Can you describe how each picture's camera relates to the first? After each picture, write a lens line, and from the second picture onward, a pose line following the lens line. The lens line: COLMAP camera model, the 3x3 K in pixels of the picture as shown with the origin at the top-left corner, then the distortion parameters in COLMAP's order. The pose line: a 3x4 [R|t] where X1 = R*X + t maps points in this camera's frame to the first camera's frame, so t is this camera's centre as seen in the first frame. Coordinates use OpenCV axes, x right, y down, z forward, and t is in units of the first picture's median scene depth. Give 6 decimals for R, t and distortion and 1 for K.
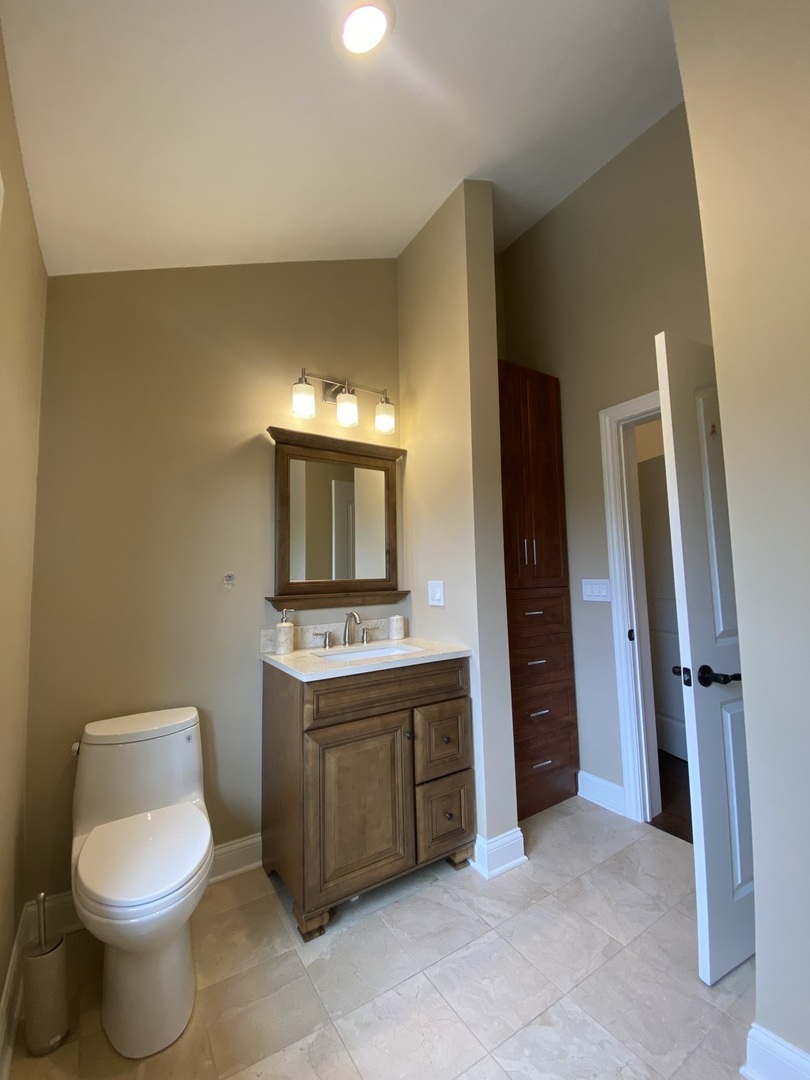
lens RADIAL K [[442.0, 0, 405.6], [0, 442.0, 537.6], [0, 0, 1]] dist [0.002843, -0.014327]
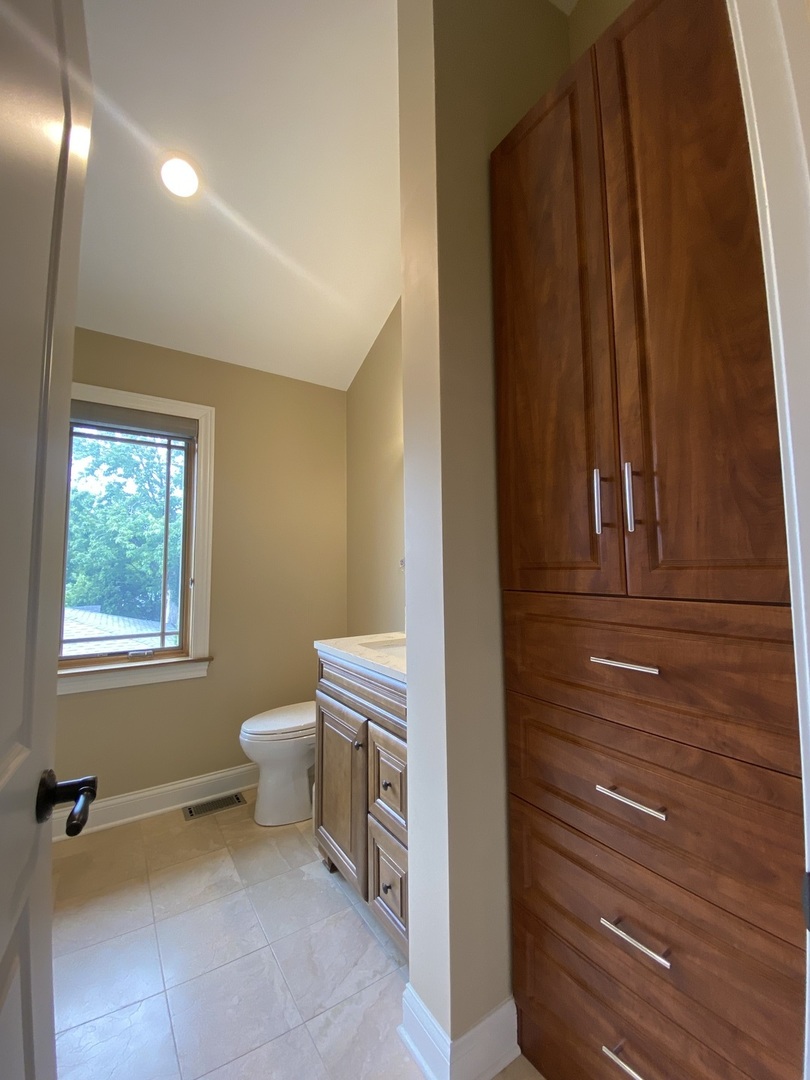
lens RADIAL K [[442.0, 0, 405.6], [0, 442.0, 537.6], [0, 0, 1]] dist [0.002843, -0.014327]
pose [[0.001201, -0.052599, -0.998615, 0.961153], [0.096160, 0.993994, -0.052240, 0.097943], [0.995365, -0.095964, 0.006252, 1.201540]]
